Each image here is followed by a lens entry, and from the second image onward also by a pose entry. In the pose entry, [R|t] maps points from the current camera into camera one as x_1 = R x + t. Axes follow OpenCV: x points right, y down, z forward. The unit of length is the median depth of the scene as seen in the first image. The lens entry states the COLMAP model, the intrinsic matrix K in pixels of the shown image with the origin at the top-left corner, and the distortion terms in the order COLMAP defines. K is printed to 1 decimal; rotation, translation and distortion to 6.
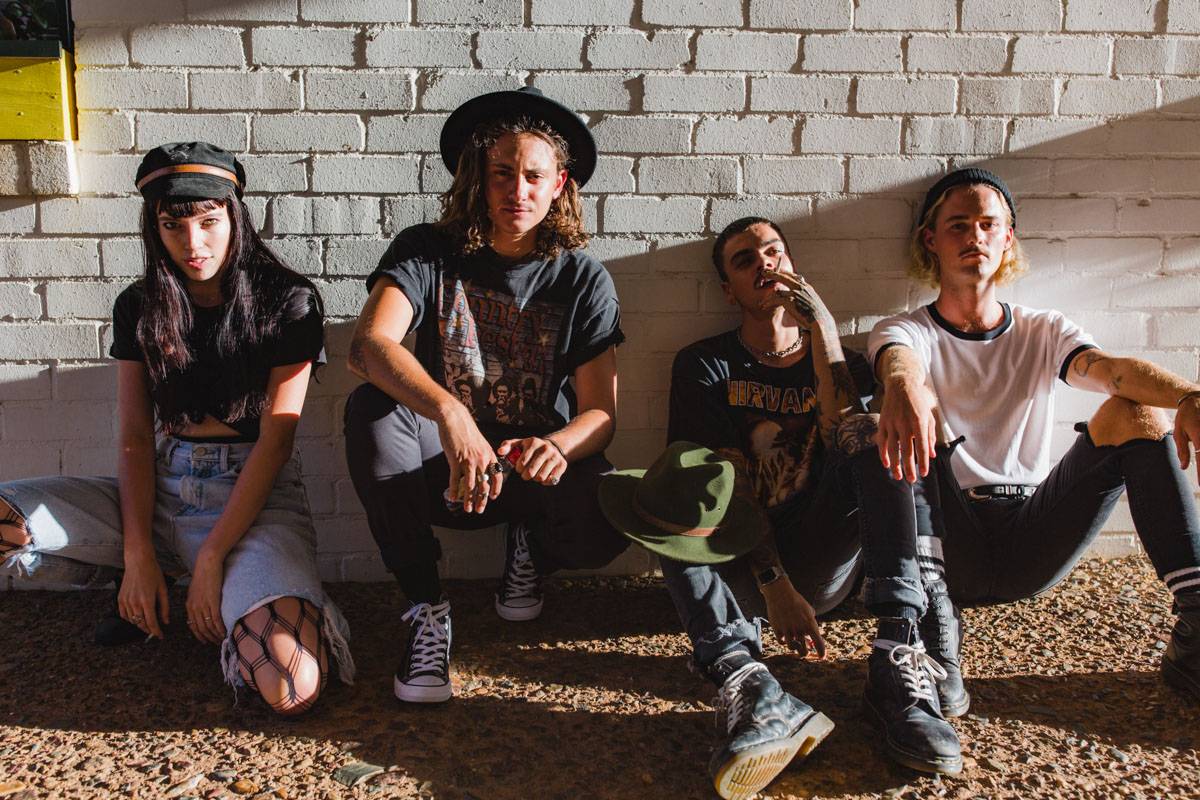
lens RADIAL K [[1181.0, 0, 583.8], [0, 1181.0, 421.5], [0, 0, 1]] dist [0.009125, 0.000000]
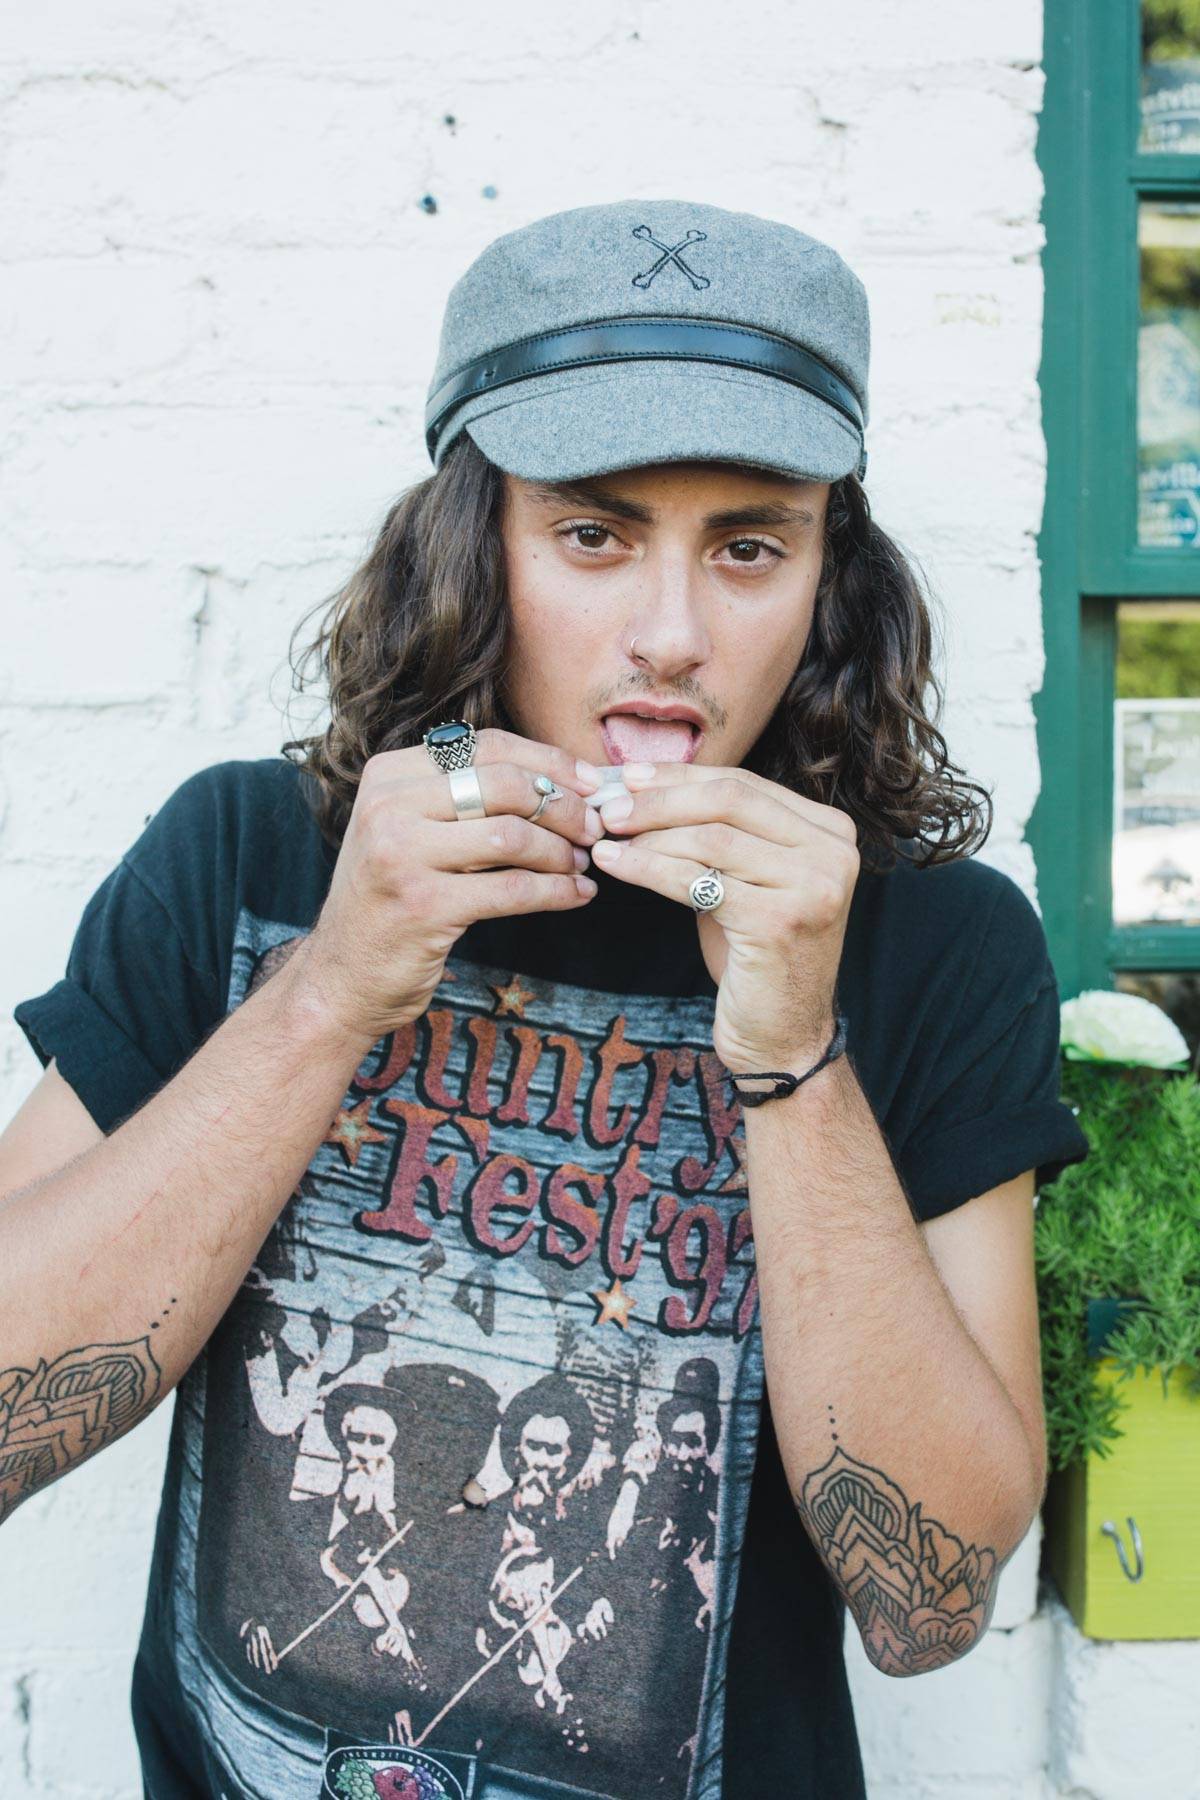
lens RADIAL K [[1771.4, 0, 601.9], [0, 1771.4, 901.2], [0, 0, 1]] dist [0.009125, 0.000000]
pose [[0.975388, -0.007382, -0.220371, 0.013259], [-0.026950, 0.987954, -0.152381, -0.073432], [0.218841, 0.154570, 0.963440, 0.664919]]
